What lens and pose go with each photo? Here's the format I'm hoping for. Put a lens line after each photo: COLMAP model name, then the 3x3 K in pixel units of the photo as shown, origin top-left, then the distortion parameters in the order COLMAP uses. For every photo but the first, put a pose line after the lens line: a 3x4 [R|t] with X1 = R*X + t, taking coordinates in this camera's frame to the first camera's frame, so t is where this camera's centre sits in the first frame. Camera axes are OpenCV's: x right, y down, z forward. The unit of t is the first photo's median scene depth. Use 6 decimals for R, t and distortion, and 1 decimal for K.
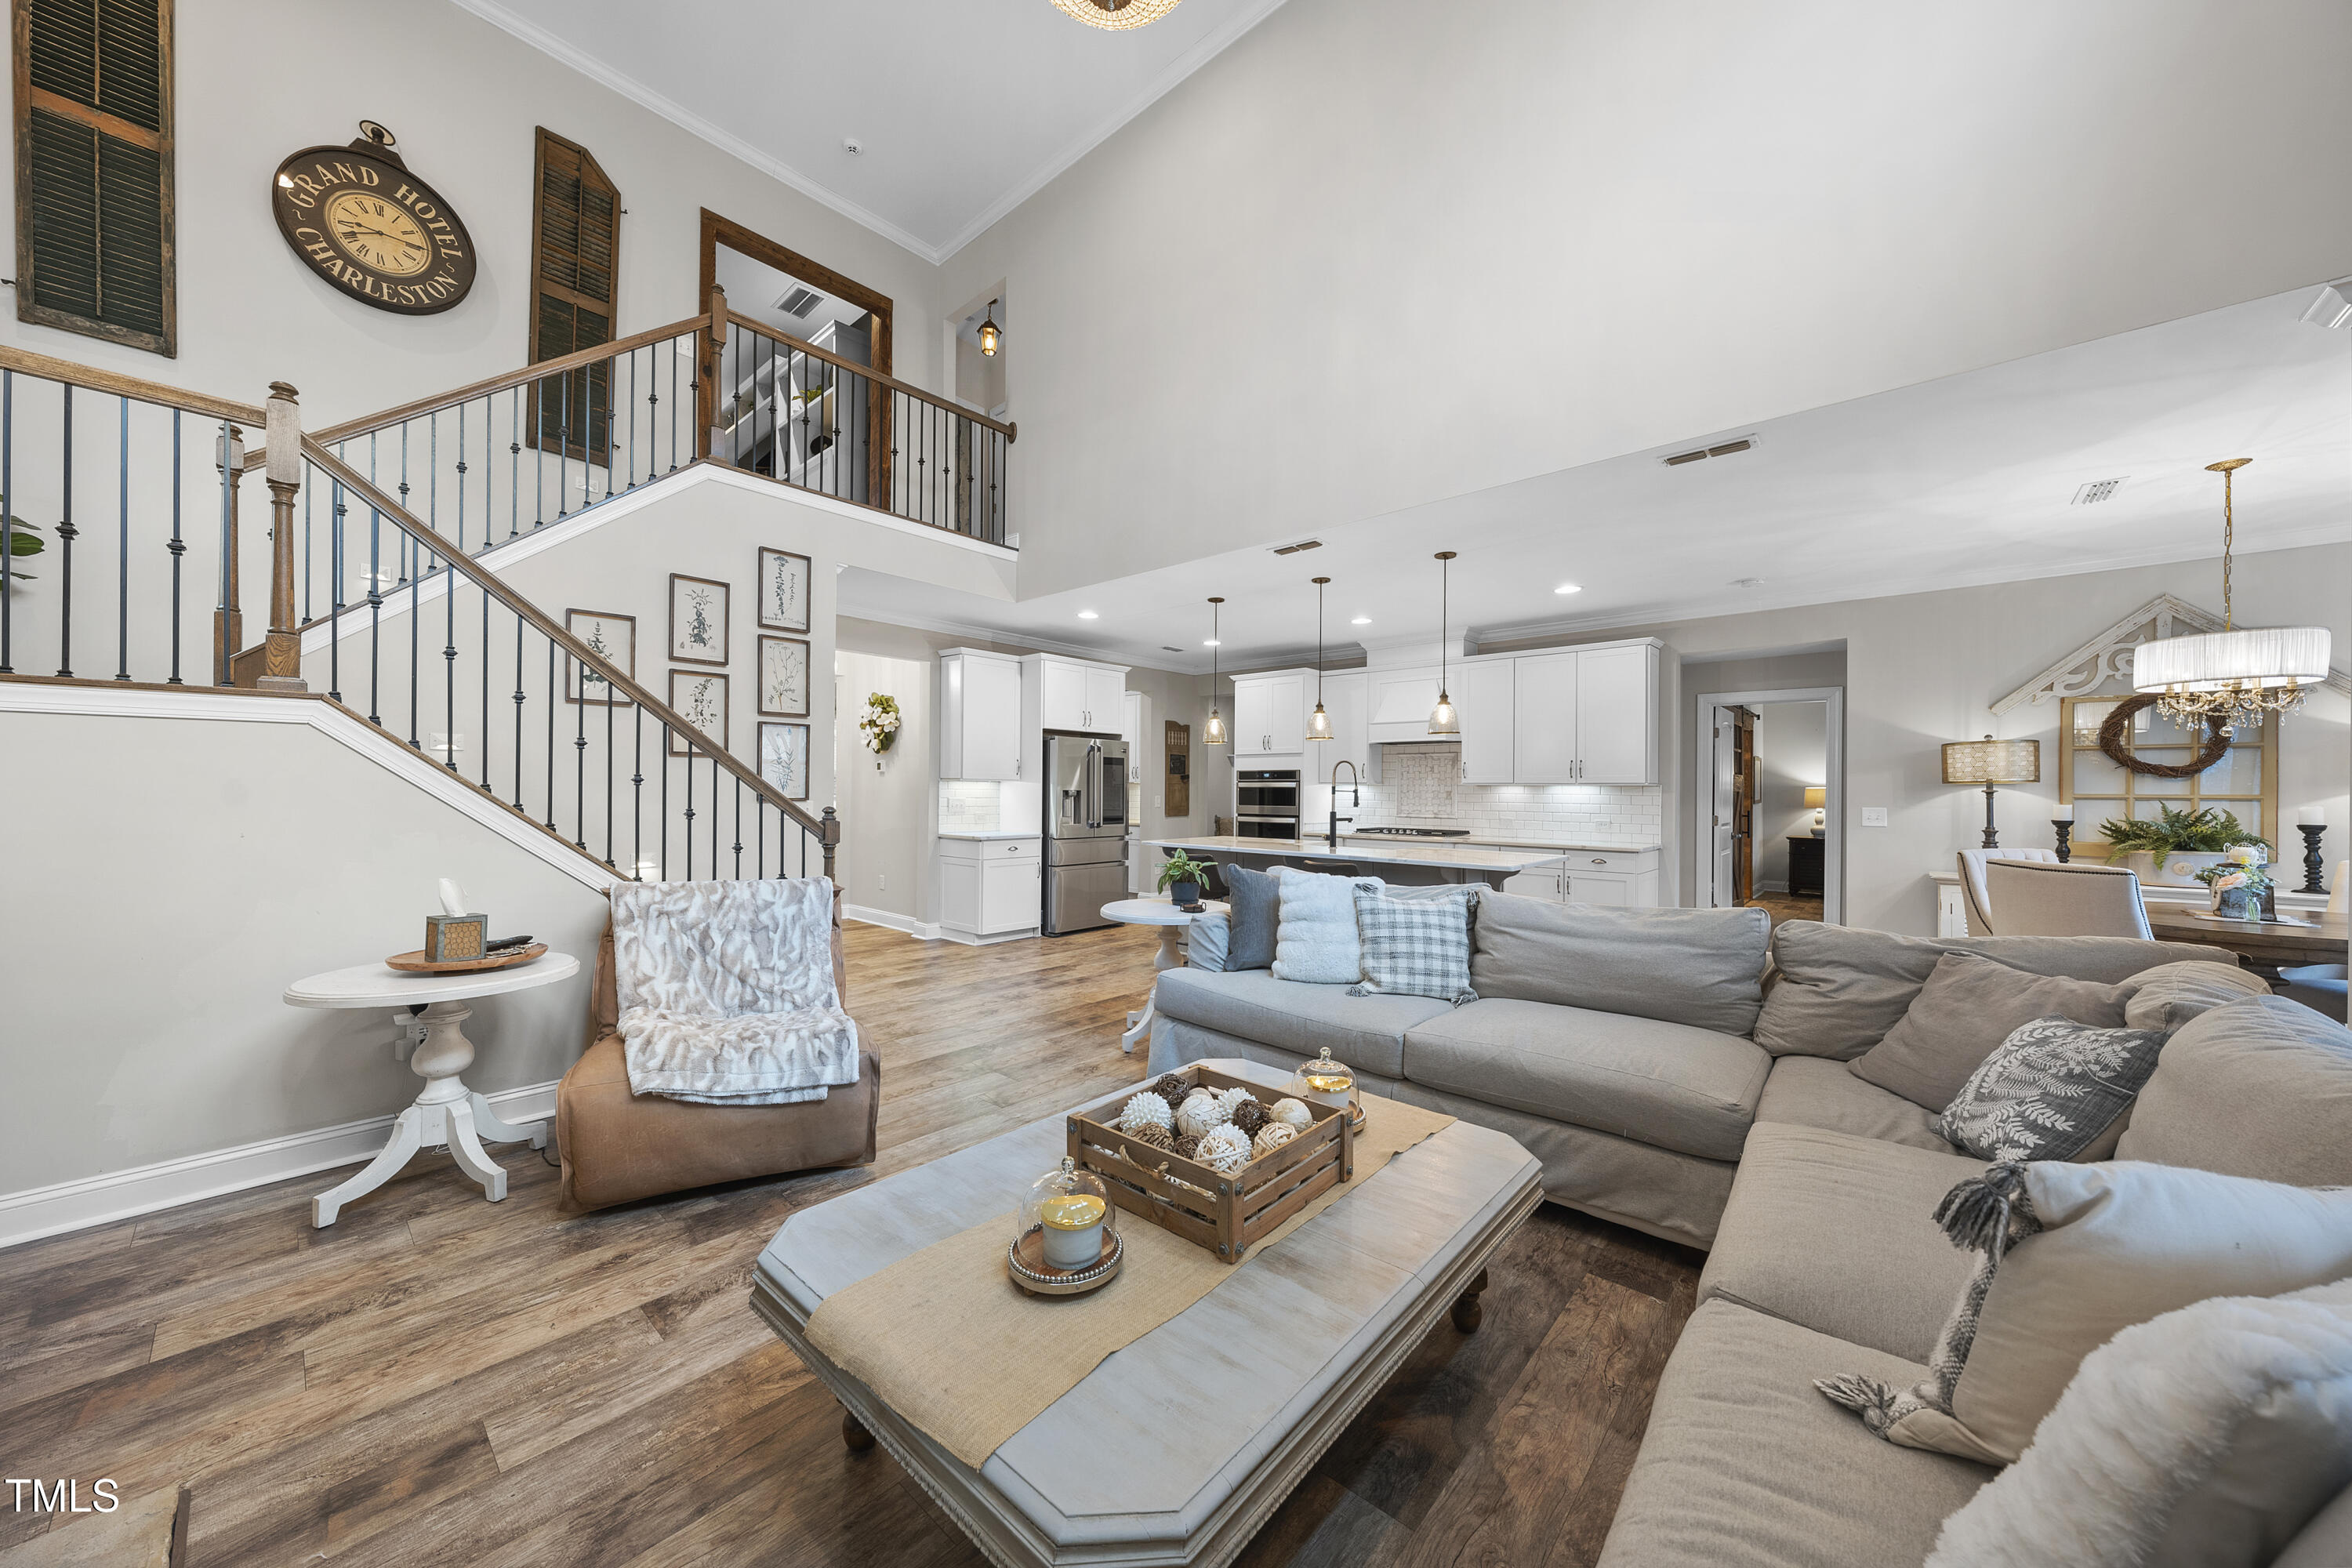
lens RADIAL K [[799.0, 0, 1203.7], [0, 799.0, 792.7], [0, 0, 1]] dist [-0.002538, 0.000134]
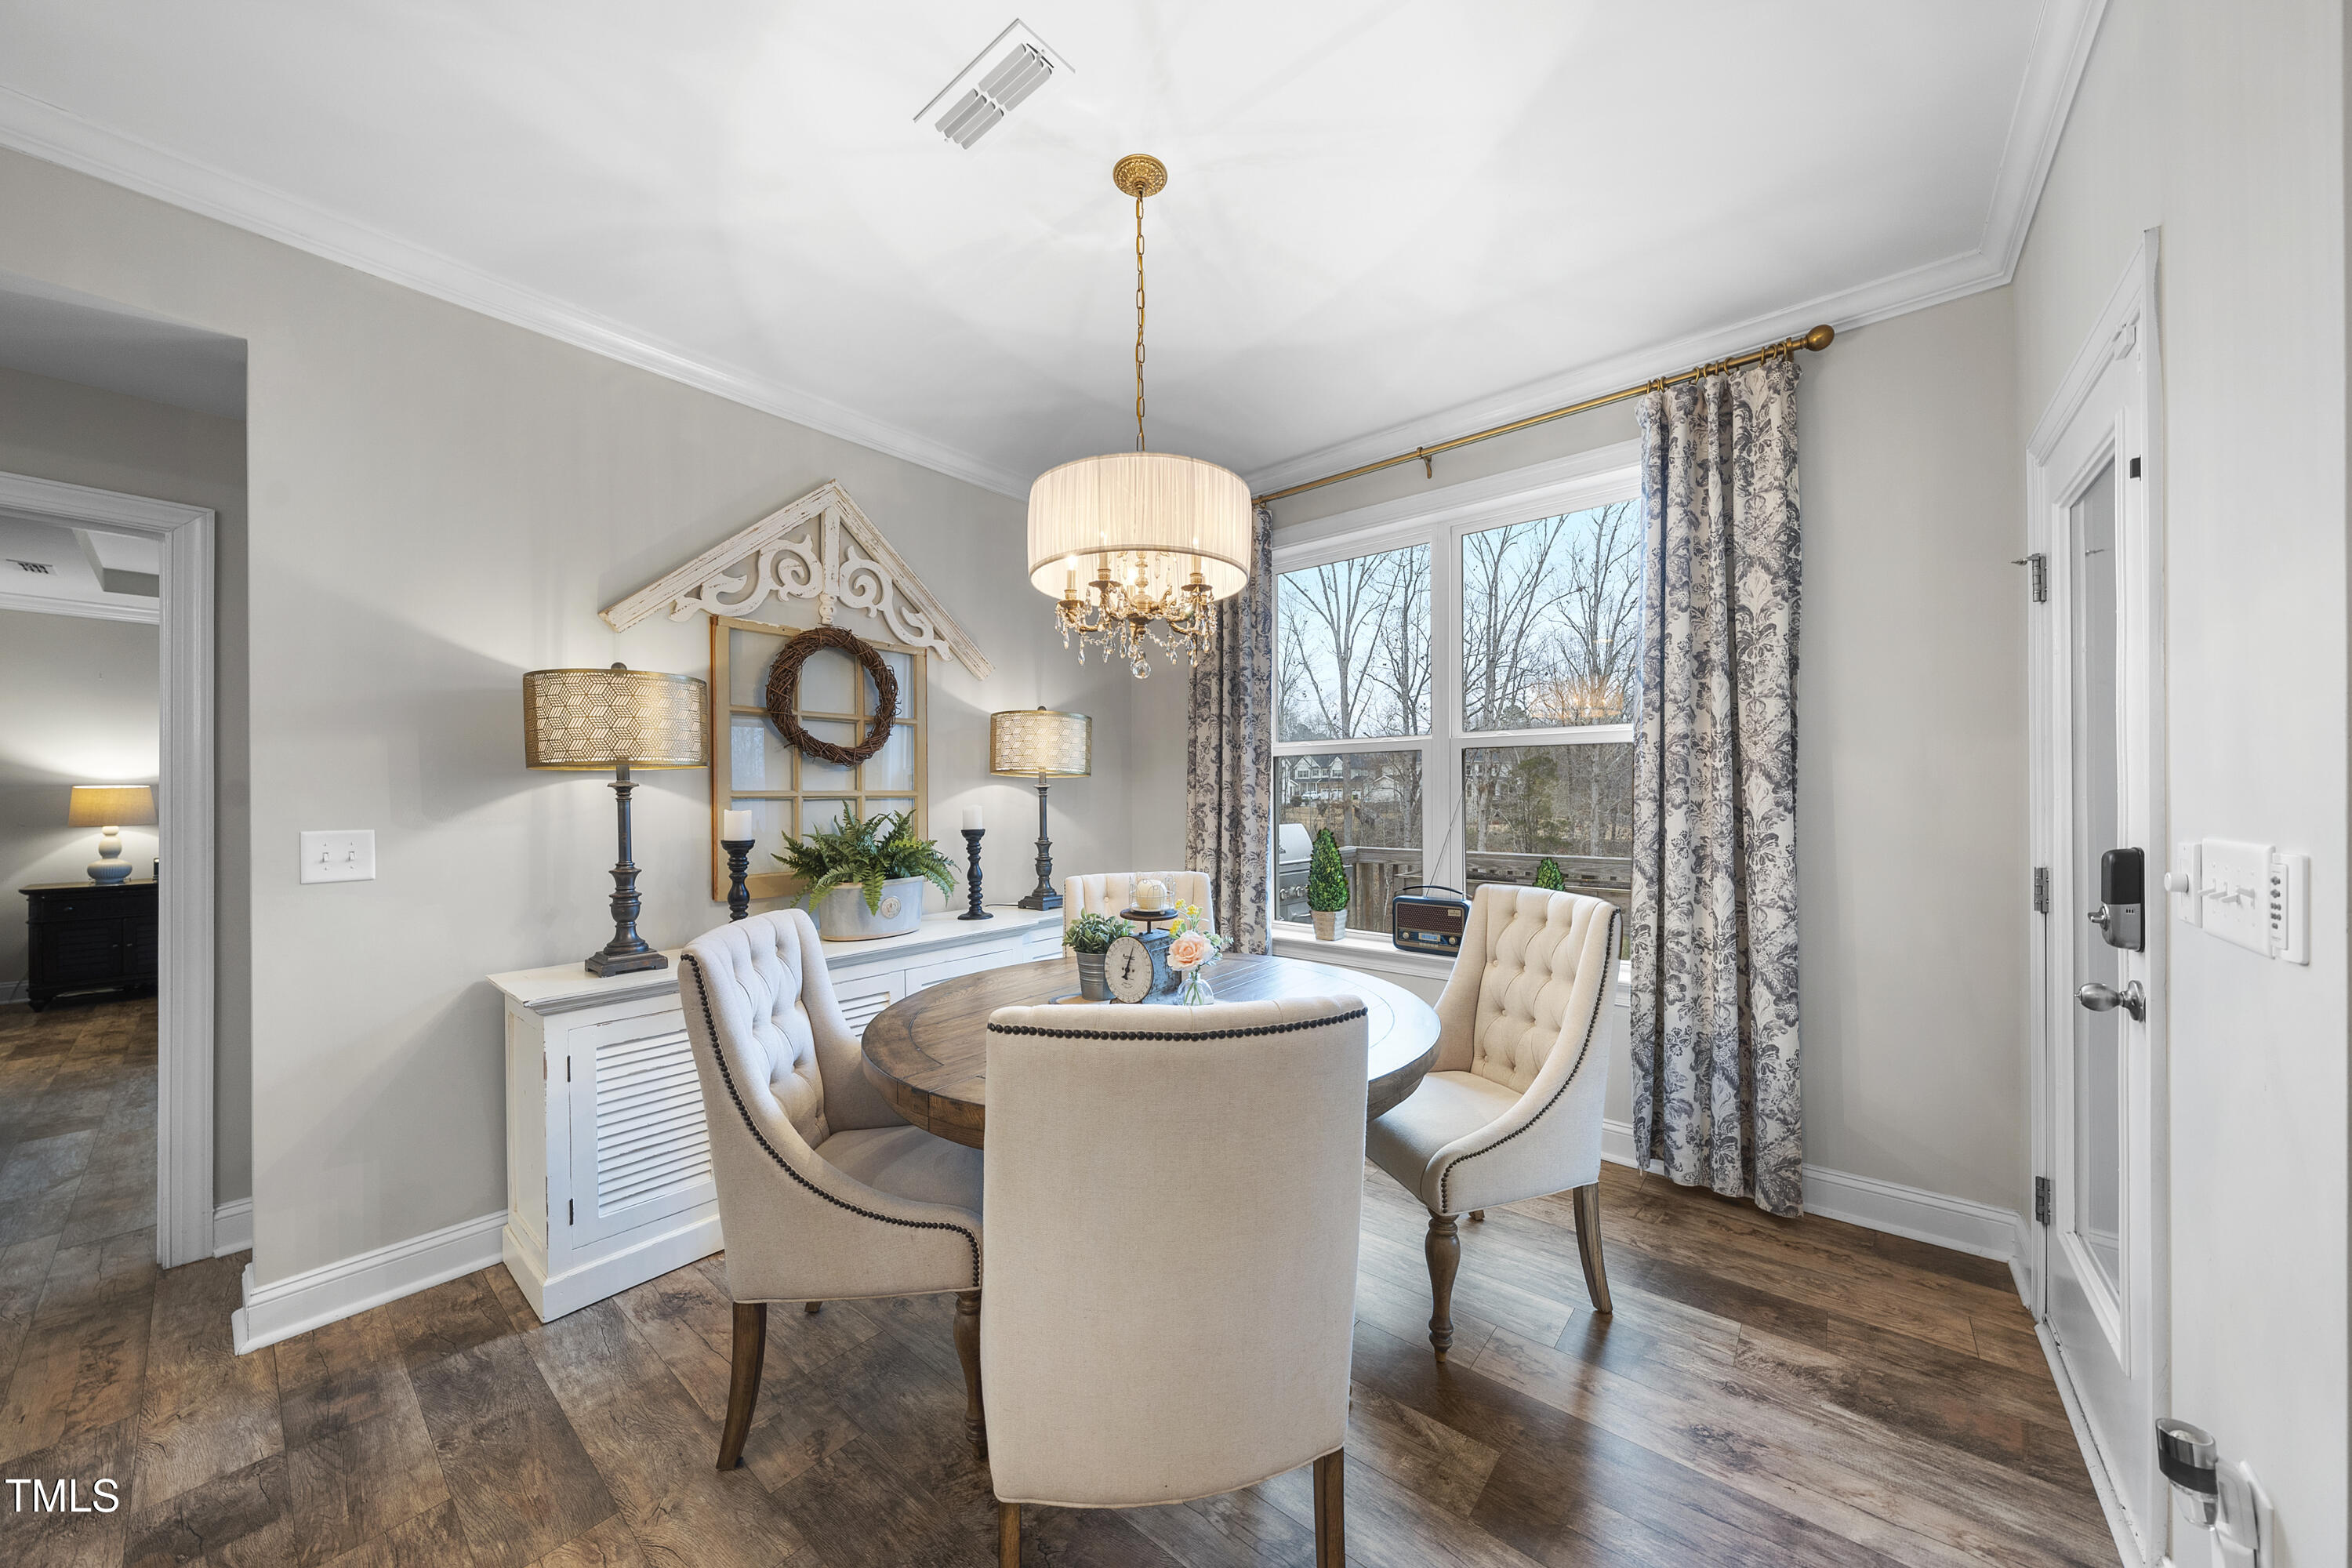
lens RADIAL K [[799.0, 0, 1173.8], [0, 799.0, 796.4], [0, 0, 1]] dist [-0.002538, 0.000134]
pose [[-0.022516, -0.006339, 0.999726, 0.370946], [0.007153, 0.999953, 0.006502, 0.002869], [-0.999721, 0.007298, -0.022470, 0.497153]]
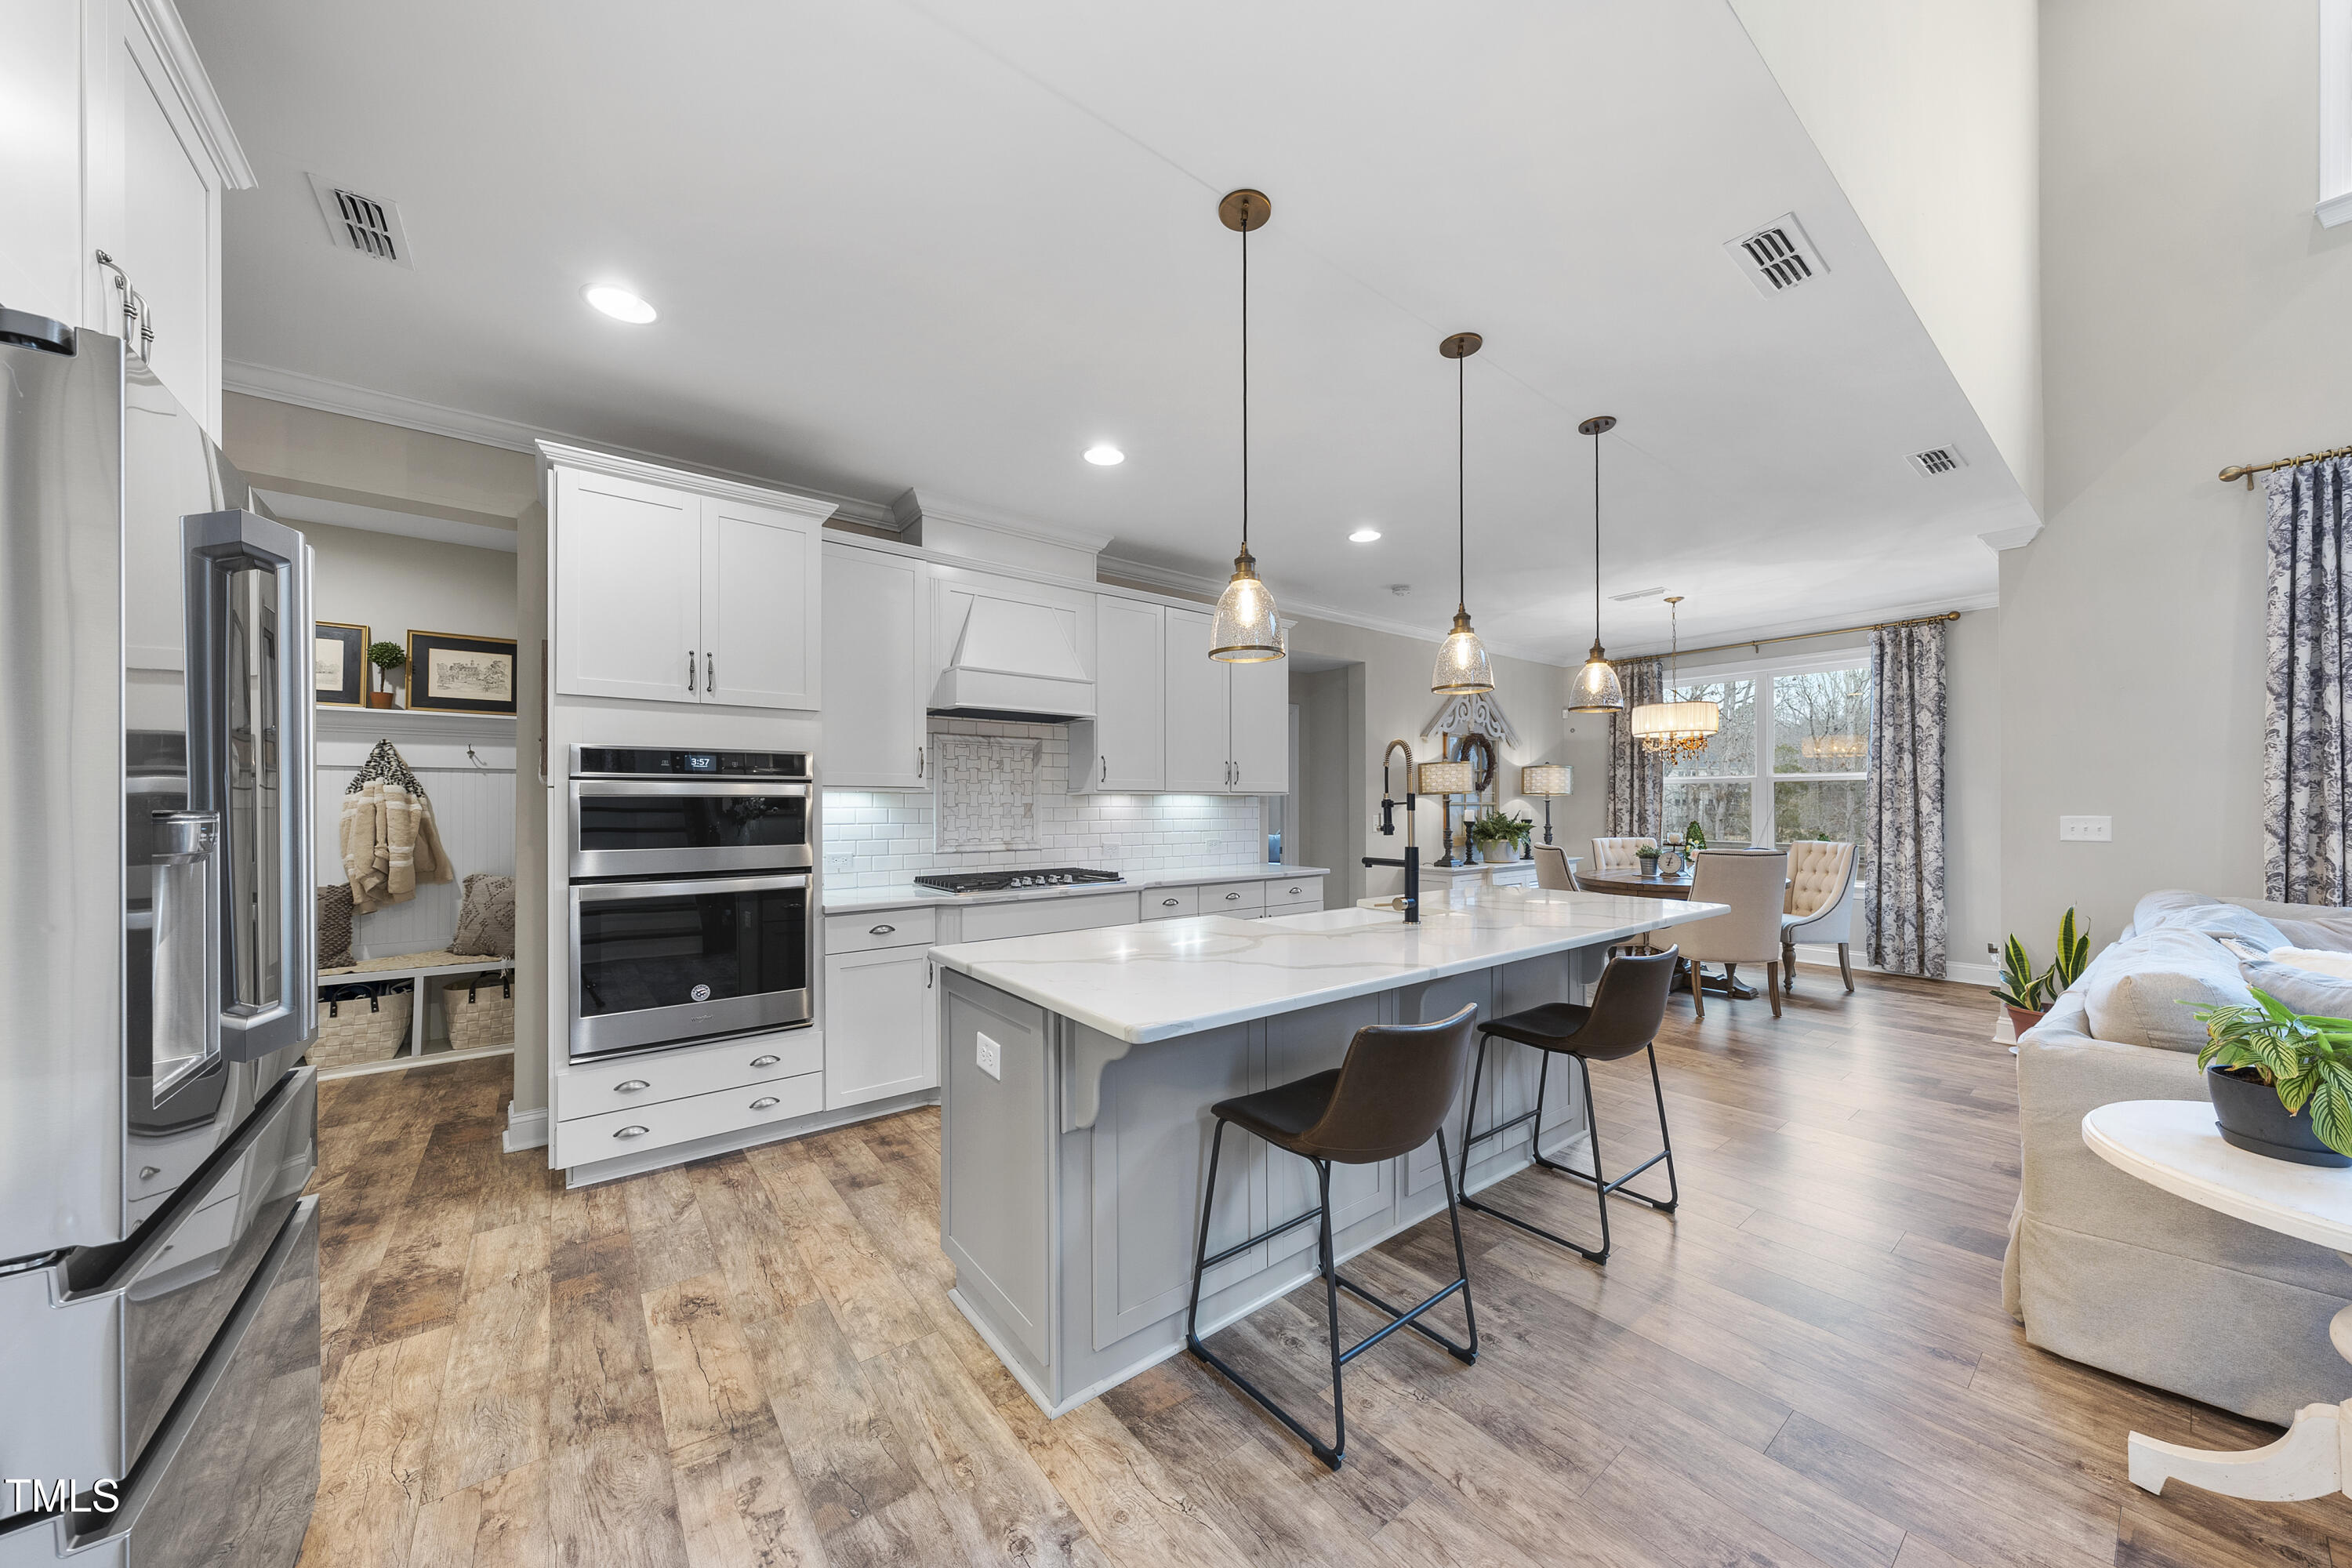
lens RADIAL K [[799.0, 0, 1189.6], [0, 799.0, 801.6], [0, 0, 1]] dist [-0.002538, 0.000134]
pose [[0.195550, -0.002849, 0.980690, -0.265489], [0.006829, 0.999975, 0.001543, -0.003826], [-0.980670, 0.006395, 0.195565, 0.831330]]
